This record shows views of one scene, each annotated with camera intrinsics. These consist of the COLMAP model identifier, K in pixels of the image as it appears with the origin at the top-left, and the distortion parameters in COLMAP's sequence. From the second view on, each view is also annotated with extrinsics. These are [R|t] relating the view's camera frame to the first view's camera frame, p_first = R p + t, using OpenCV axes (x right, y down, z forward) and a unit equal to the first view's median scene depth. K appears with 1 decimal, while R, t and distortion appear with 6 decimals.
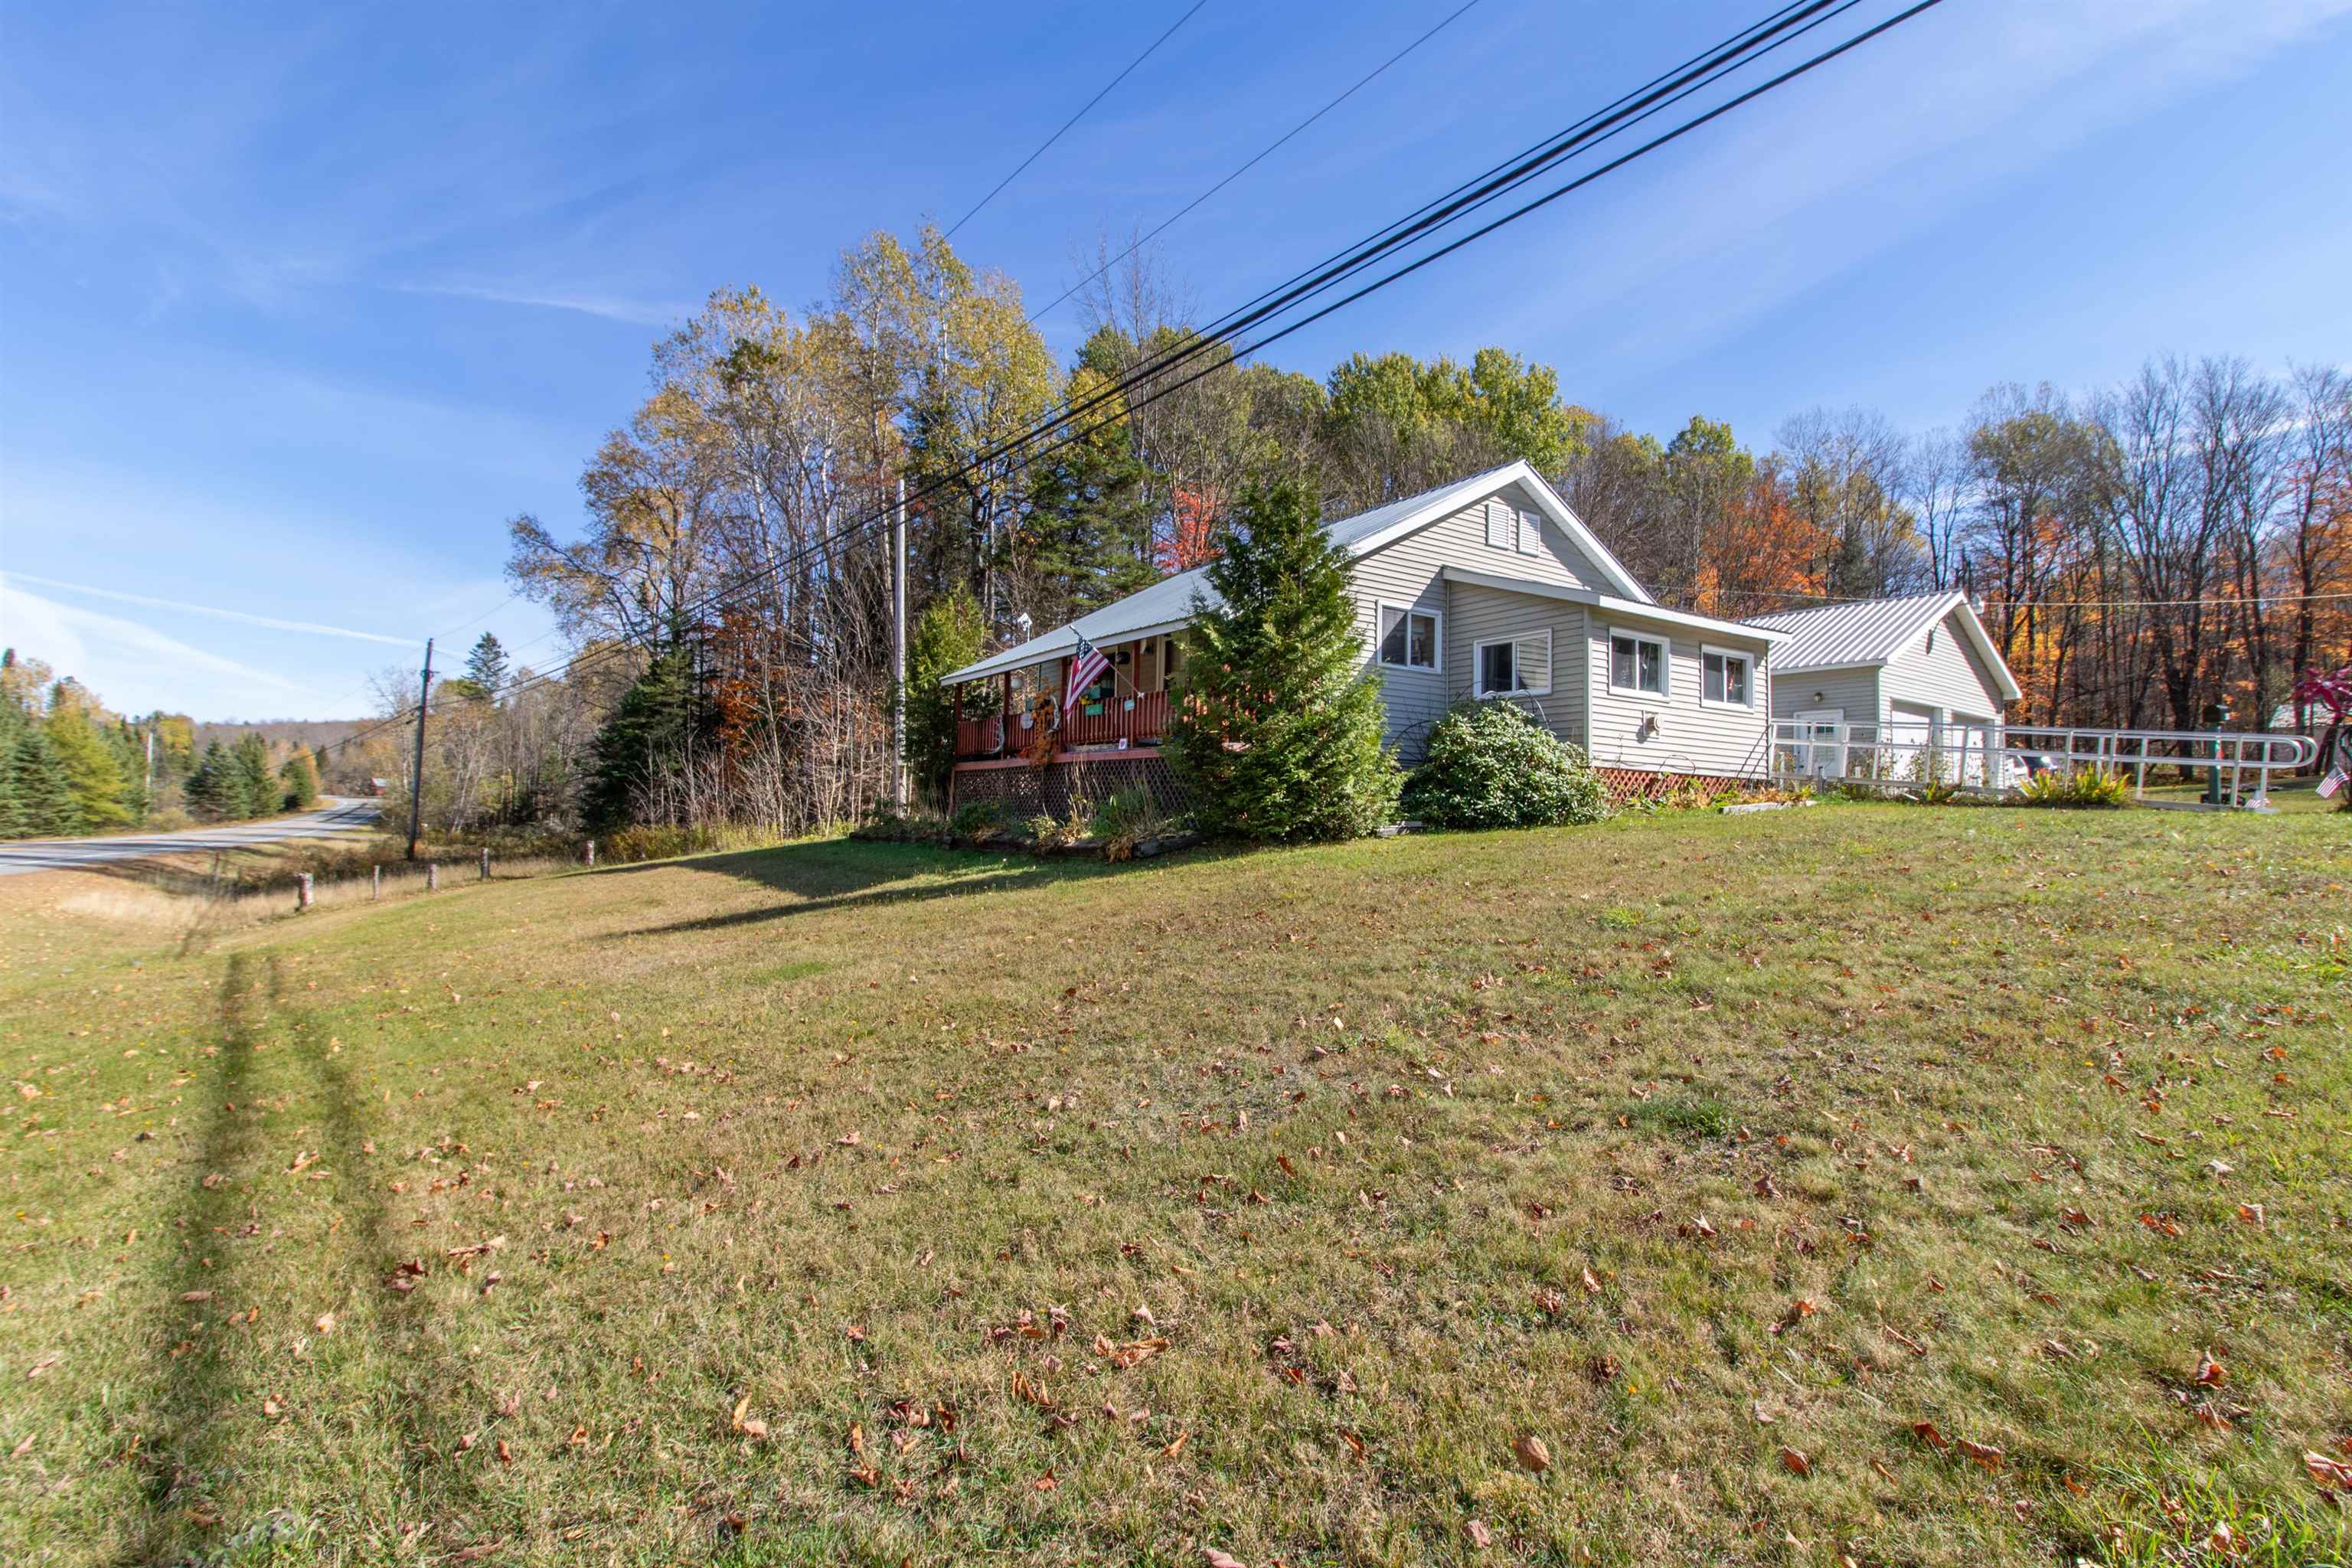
lens RADIAL K [[1077.3, 0, 1178.2], [0, 1077.3, 792.5], [0, 0, 1]] dist [0.001805, 0.001514]
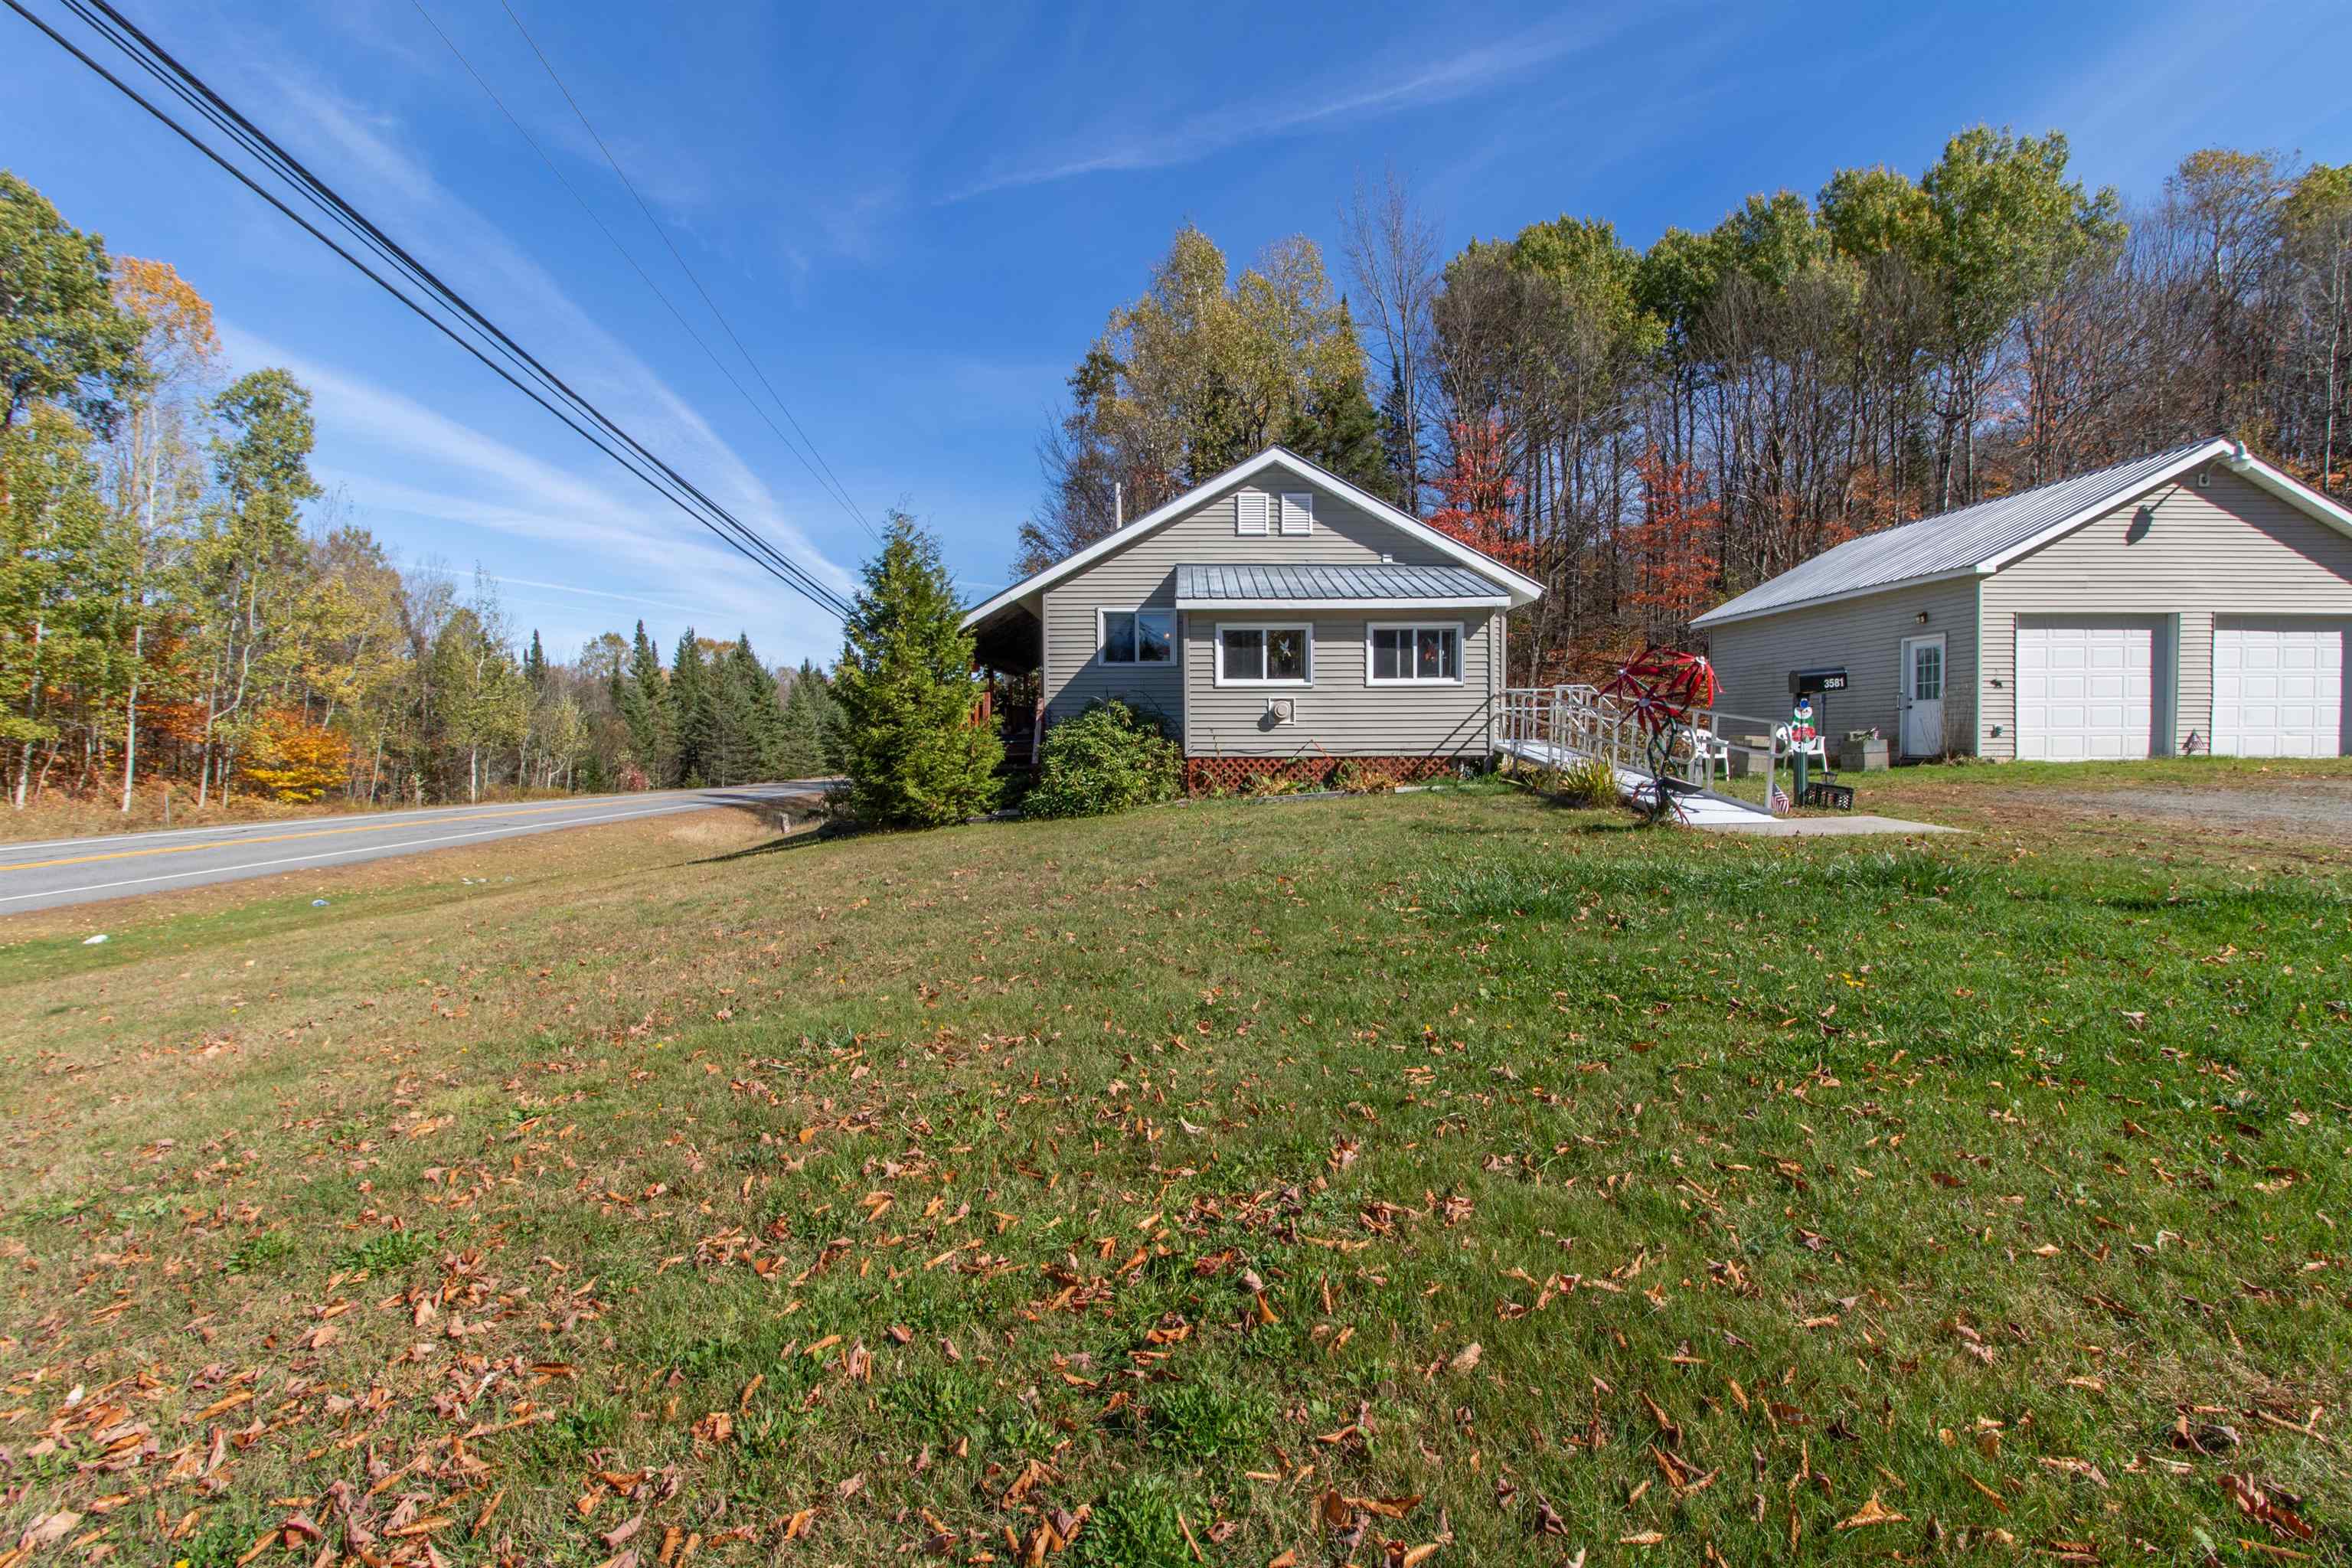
lens RADIAL K [[1077.3, 0, 1173.1], [0, 1077.3, 784.6], [0, 0, 1]] dist [0.001805, 0.001514]
pose [[0.854612, -0.003215, -0.519257, 0.835442], [0.037590, 0.997740, 0.055690, -0.052073], [0.517904, -0.067113, 0.852802, 0.062205]]
